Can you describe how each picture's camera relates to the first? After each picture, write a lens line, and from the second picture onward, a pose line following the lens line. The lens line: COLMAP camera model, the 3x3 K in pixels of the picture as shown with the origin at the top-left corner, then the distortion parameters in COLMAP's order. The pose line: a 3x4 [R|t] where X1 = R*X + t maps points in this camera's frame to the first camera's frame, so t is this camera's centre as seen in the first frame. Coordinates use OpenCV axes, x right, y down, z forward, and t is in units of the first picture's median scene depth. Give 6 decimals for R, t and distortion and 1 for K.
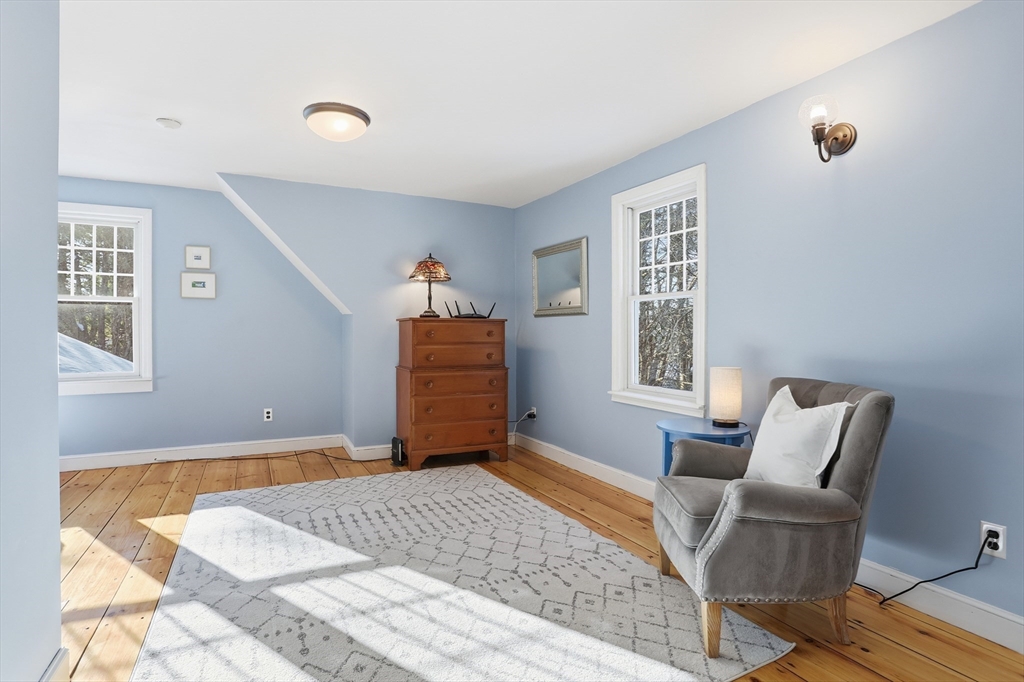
lens RADIAL K [[504.2, 0, 509.8], [0, 504.2, 340.4], [0, 0, 1]] dist [-0.078807, 0.034398]
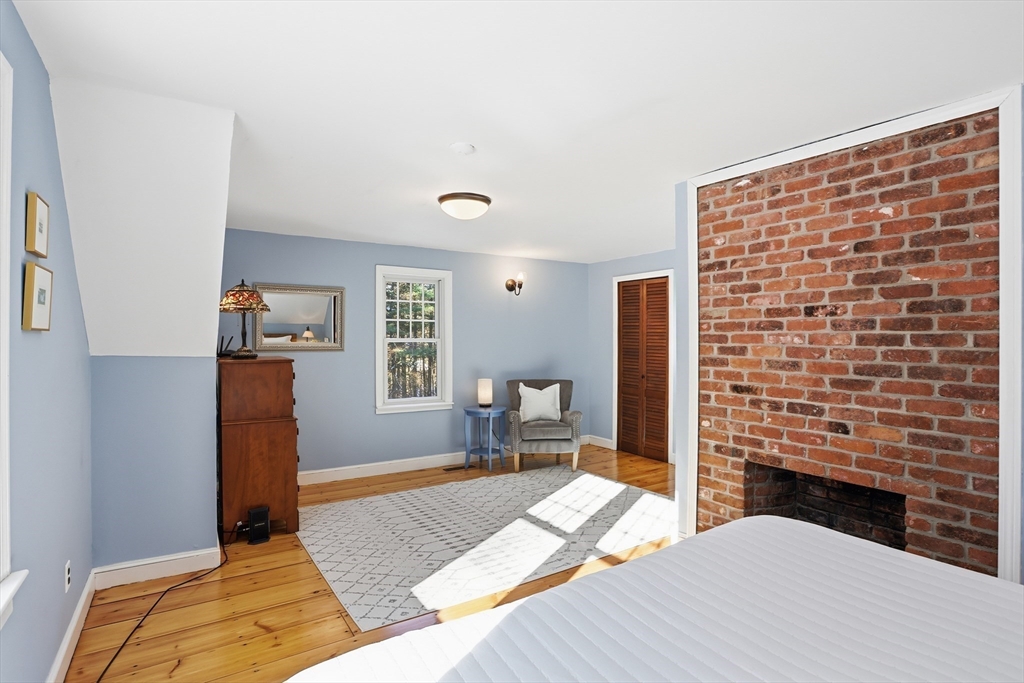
lens RADIAL K [[514.4, 0, 515.6], [0, 514.4, 340.2], [0, 0, 1]] dist [-0.066381, 0.000211]
pose [[-0.106123, -0.006613, 0.994331, -1.660658], [0.012521, 0.999890, 0.007987, -0.120156], [-0.994274, 0.013298, -0.106029, 1.038264]]
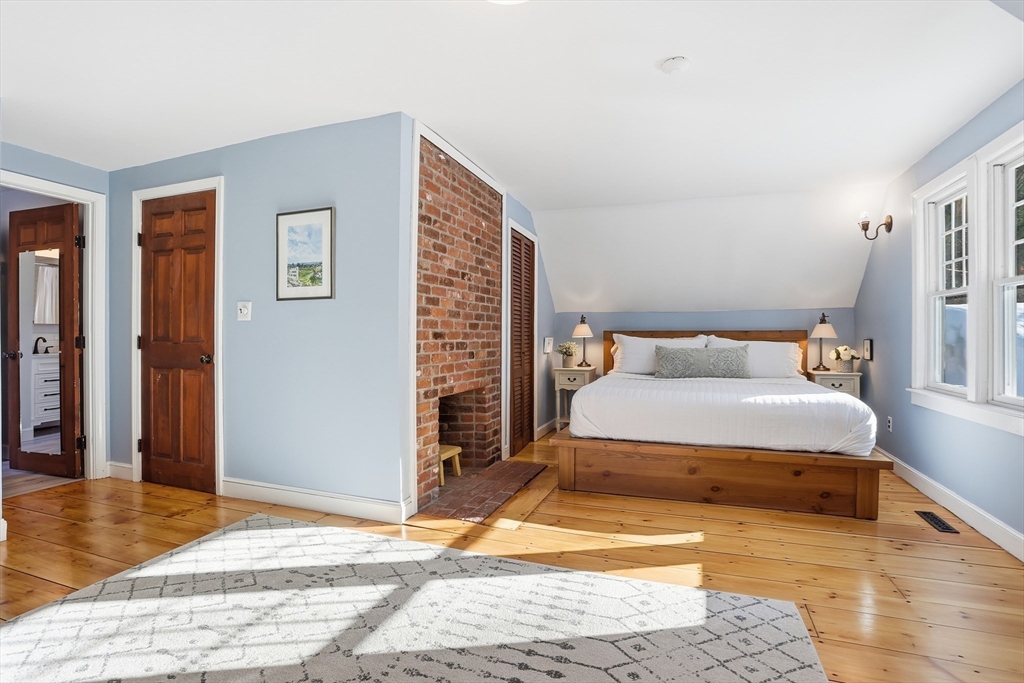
lens RADIAL K [[504.2, 0, 509.8], [0, 504.2, 340.9], [0, 0, 1]] dist [-0.078807, 0.034398]
pose [[-0.737915, 0.006014, -0.674867, 0.027190], [-0.011283, 0.999711, 0.021246, -0.017917], [0.674800, 0.023292, -0.737633, 1.457742]]
